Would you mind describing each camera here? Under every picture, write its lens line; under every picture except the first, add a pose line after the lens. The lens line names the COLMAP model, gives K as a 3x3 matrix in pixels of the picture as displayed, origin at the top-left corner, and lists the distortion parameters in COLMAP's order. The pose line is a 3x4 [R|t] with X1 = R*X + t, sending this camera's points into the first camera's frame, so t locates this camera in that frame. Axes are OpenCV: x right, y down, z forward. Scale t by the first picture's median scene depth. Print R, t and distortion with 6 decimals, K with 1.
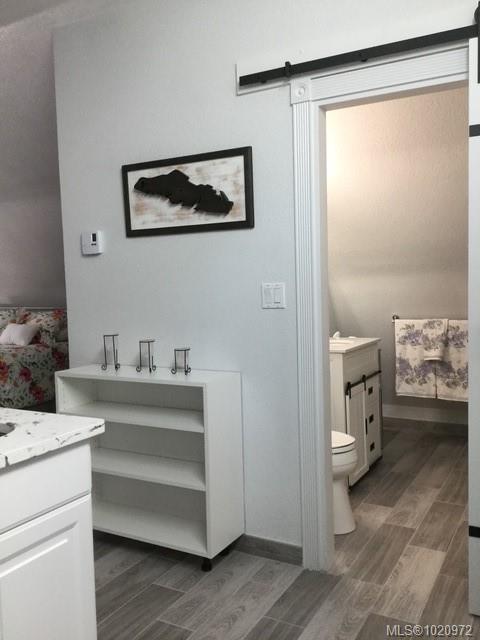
lens RADIAL K [[570.9, 0, 240.0], [0, 570.9, 320.0], [0, 0, 1]] dist [0.152697, -0.279762]
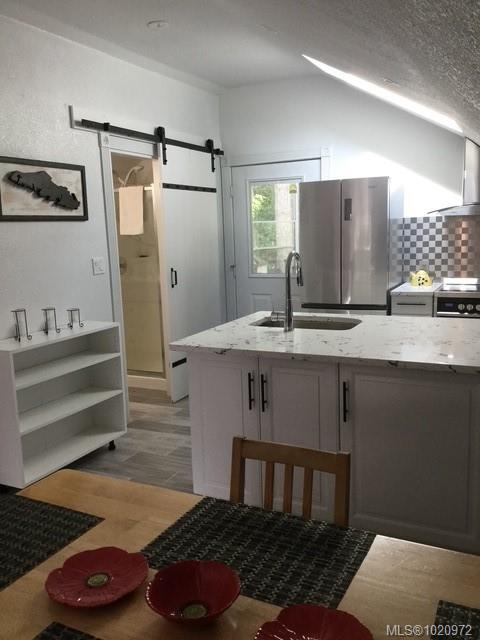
lens RADIAL K [[570.9, 0, 240.0], [0, 570.9, 320.0], [0, 0, 1]] dist [0.152697, -0.279762]
pose [[-0.048993, -0.133143, 0.989885, -1.483656], [0.108566, 0.984493, 0.137791, -0.069093], [-0.992881, 0.114219, -0.033778, 0.671440]]
